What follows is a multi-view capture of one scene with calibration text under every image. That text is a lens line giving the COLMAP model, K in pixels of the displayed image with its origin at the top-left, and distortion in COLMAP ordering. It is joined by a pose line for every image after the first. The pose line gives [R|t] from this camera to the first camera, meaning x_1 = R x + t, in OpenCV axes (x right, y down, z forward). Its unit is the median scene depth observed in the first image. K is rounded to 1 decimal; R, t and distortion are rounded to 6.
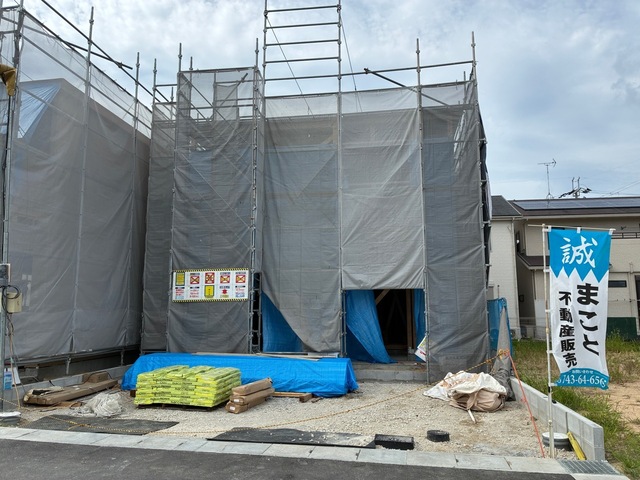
lens RADIAL K [[475.7, 0, 320.0], [0, 475.7, 240.0], [0, 0, 1]] dist [0.006368, -0.033165]
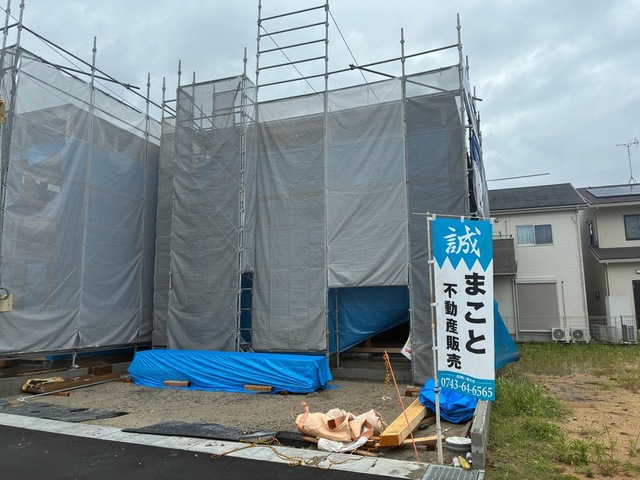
lens RADIAL K [[483.2, 0, 319.0], [0, 483.2, 235.4], [0, 0, 1]] dist [0.003829, -0.005089]
pose [[0.978290, -0.039054, -0.203526, 0.230557], [0.036864, 0.999214, -0.014542, 0.008362], [0.203934, 0.006724, 0.978962, 0.000387]]
